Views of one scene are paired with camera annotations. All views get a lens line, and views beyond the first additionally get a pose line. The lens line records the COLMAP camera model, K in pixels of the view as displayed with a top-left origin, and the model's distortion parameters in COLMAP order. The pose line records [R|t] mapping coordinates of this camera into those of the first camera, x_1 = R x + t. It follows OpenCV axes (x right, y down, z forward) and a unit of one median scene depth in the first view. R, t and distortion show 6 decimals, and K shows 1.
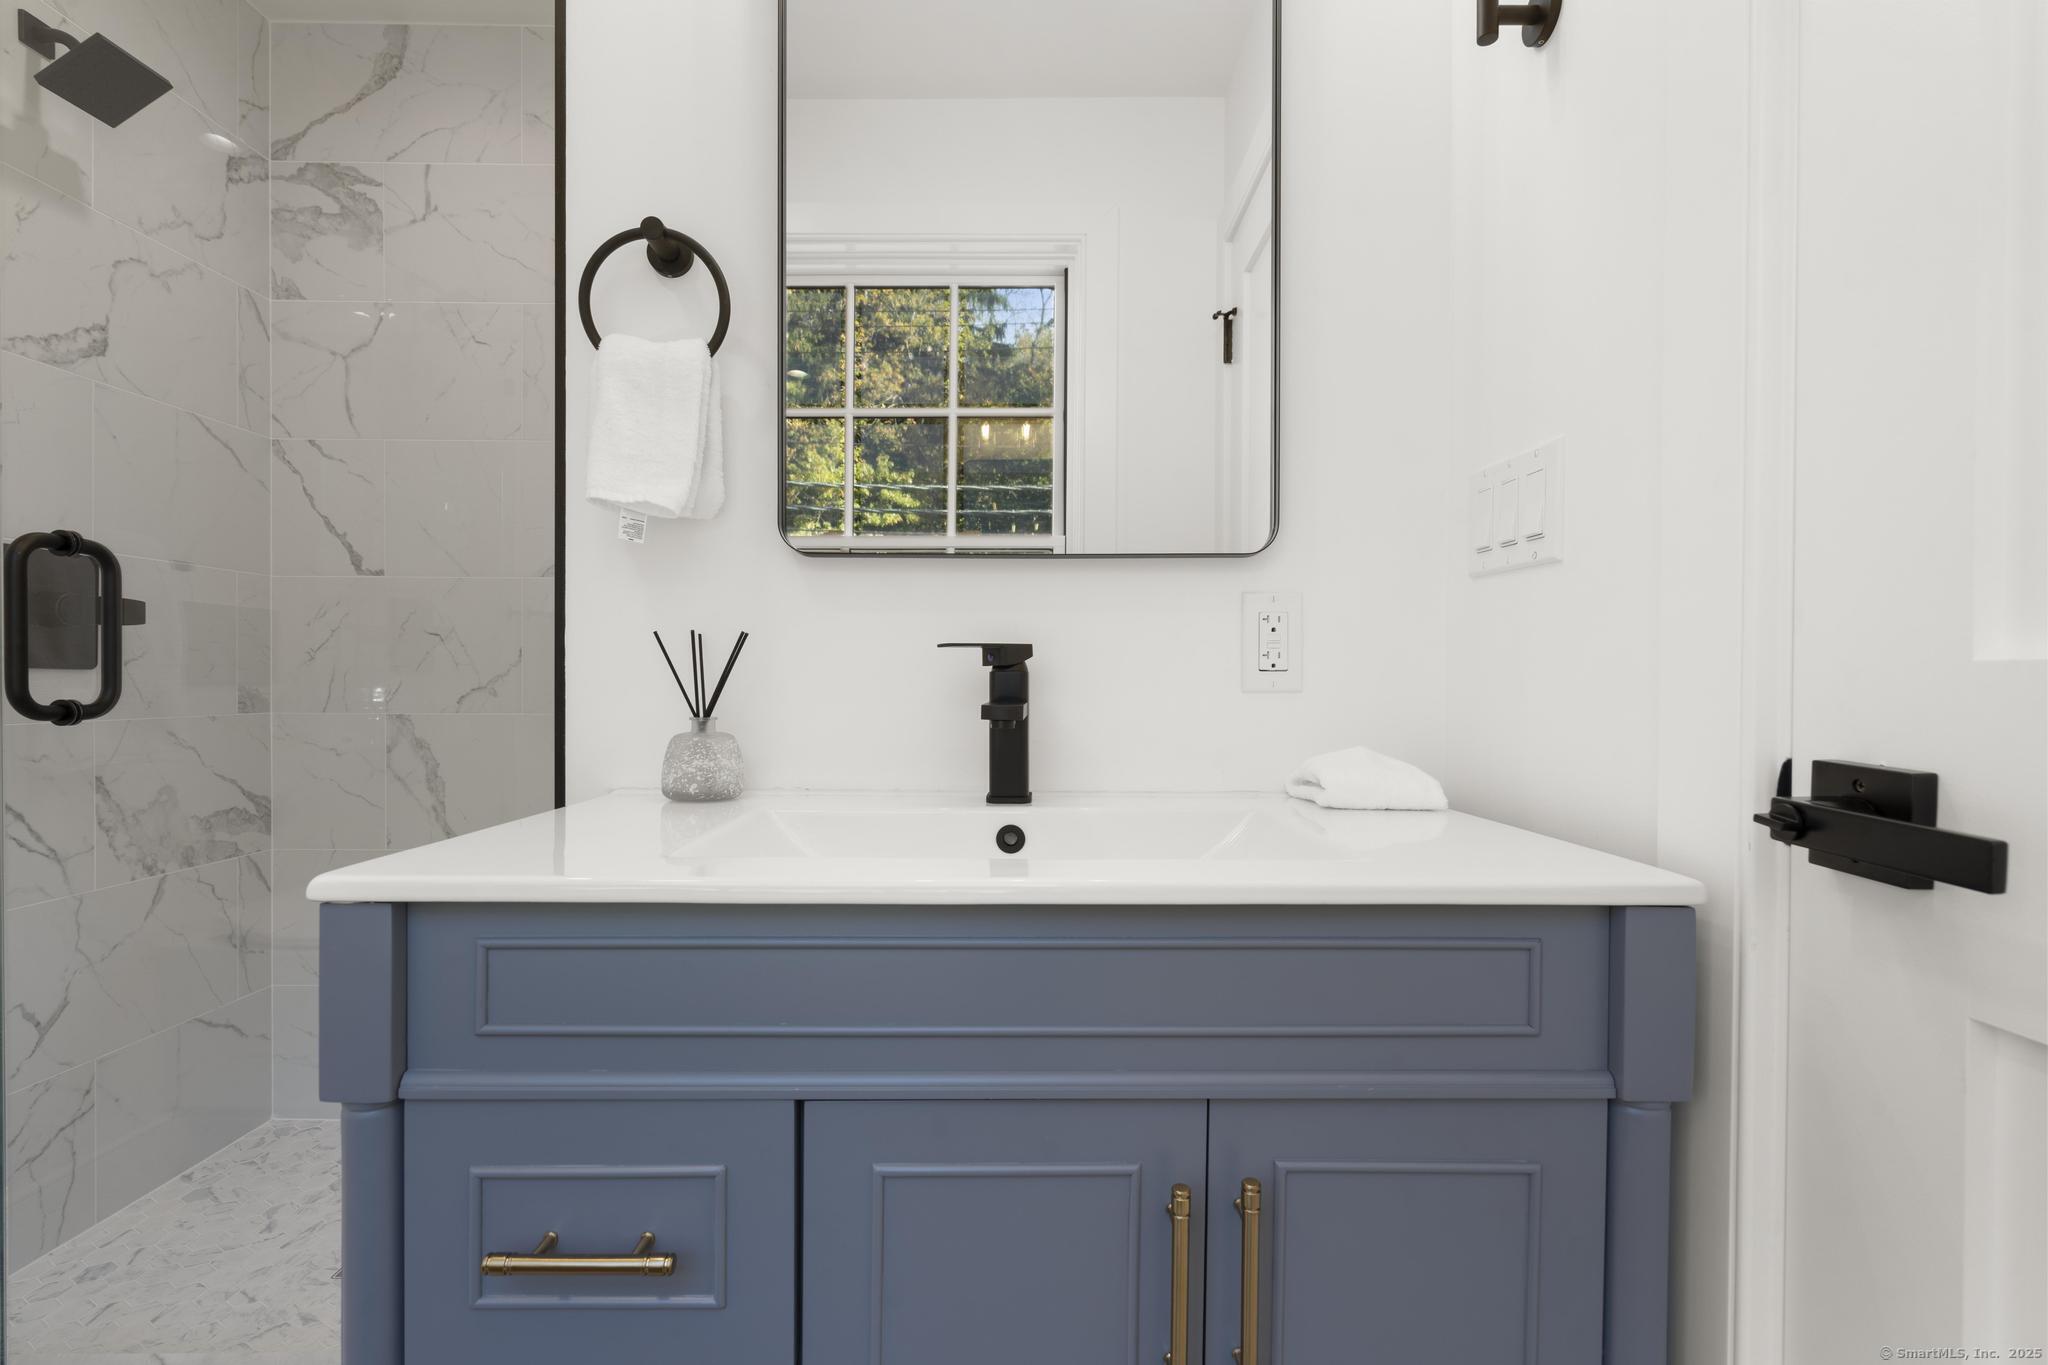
lens RADIAL K [[914.8, 0, 1026.1], [0, 914.8, 691.4], [0, 0, 1]] dist [-0.009460, 0.003355]
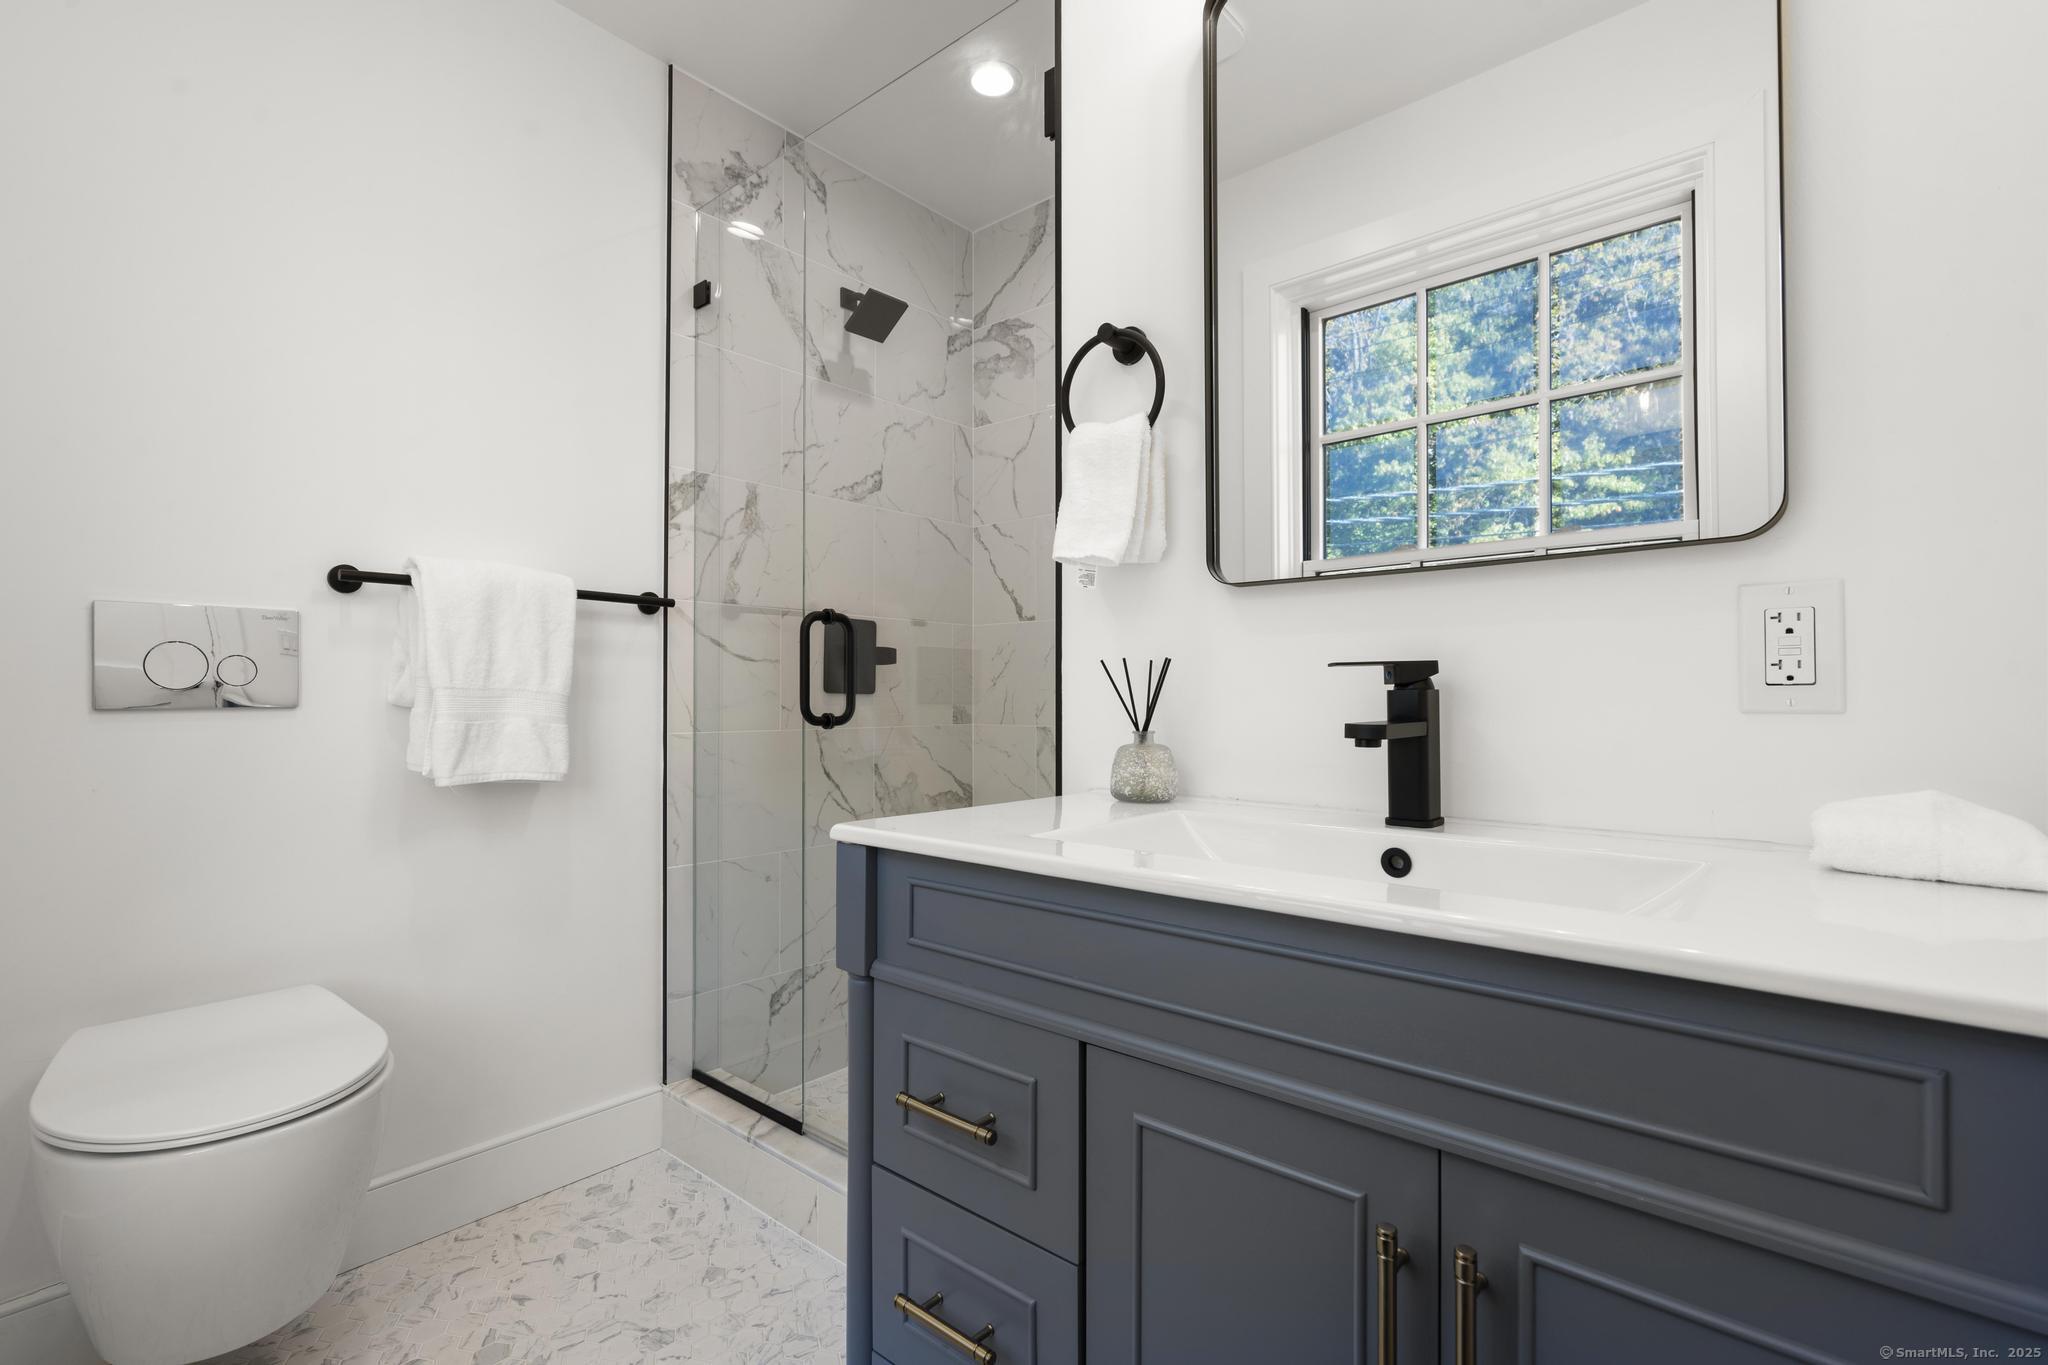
lens RADIAL K [[914.8, 0, 1009.7], [0, 914.8, 685.1], [0, 0, 1]] dist [-0.009460, 0.003355]
pose [[0.744265, -0.014090, -0.667736, 0.184340], [-0.004783, 0.999639, -0.026425, 0.000534], [0.667868, 0.022862, 0.743929, 0.003342]]
